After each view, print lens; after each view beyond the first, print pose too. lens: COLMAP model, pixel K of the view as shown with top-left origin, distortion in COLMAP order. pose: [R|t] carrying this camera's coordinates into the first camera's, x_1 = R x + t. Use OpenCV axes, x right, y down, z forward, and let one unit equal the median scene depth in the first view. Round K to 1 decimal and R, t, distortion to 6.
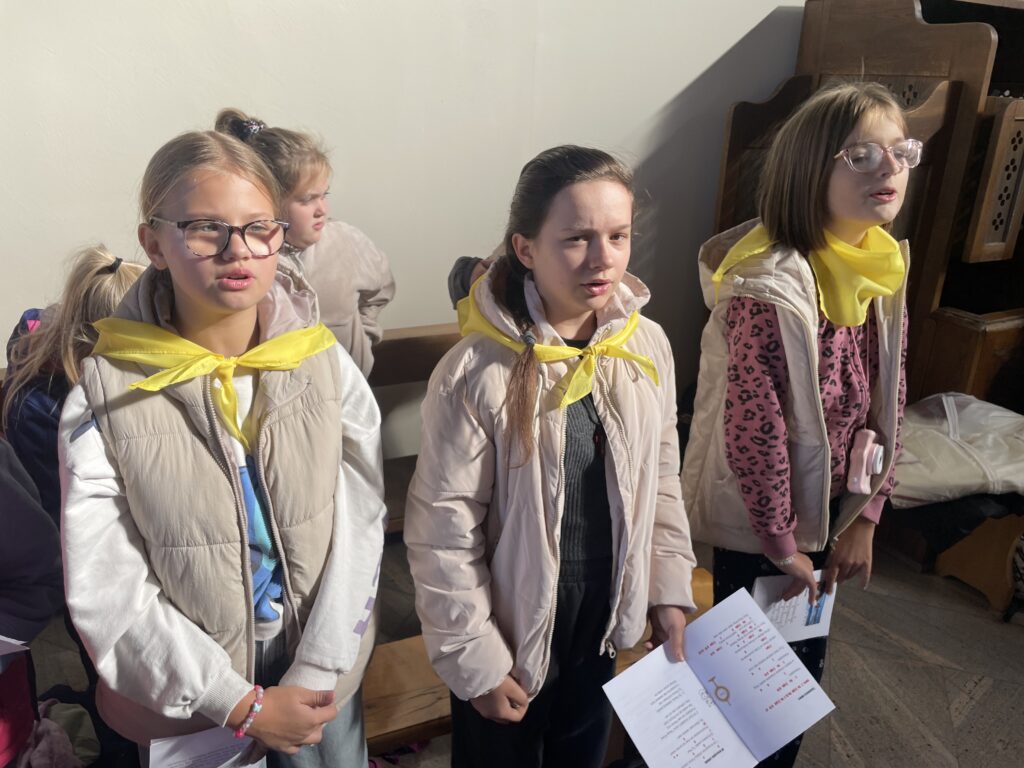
lens RADIAL K [[801.1, 0, 508.1], [0, 801.1, 385.9], [0, 0, 1]] dist [0.006964, -0.027198]
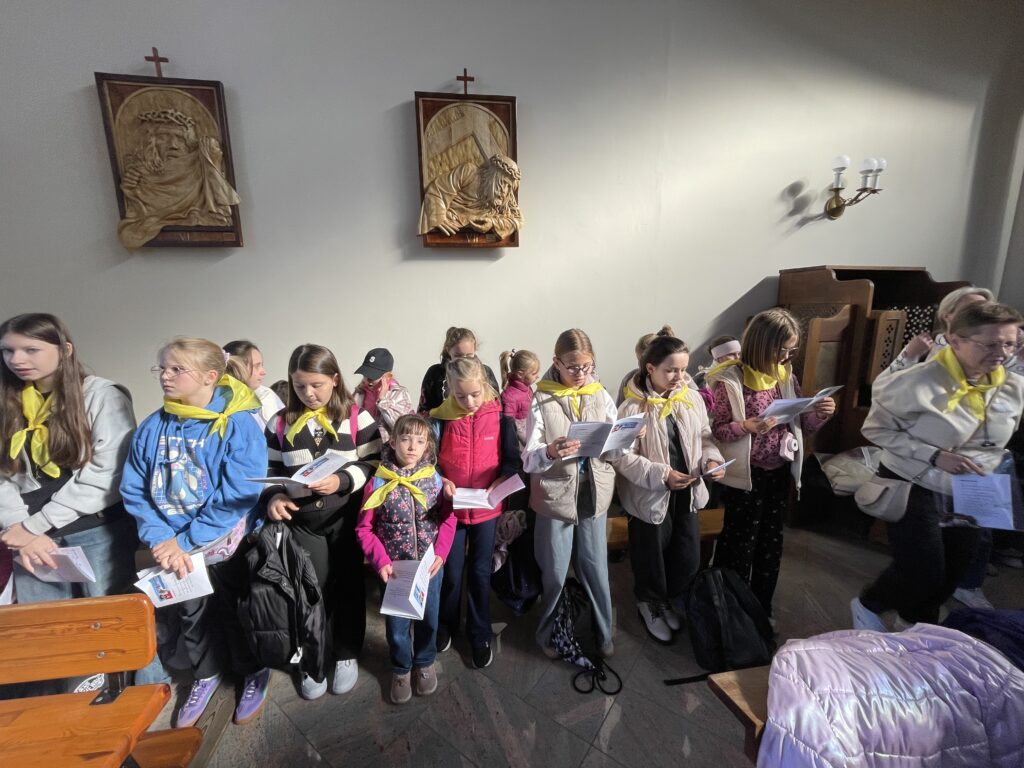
lens RADIAL K [[423.8, 0, 519.8], [0, 423.8, 380.2], [0, 0, 1]] dist [0.003833, 0.001078]
pose [[0.958067, 0.005178, -0.286496, 0.004525], [-0.058010, 0.982638, -0.176233, 0.094519], [0.280609, 0.185463, 0.941733, -0.355650]]
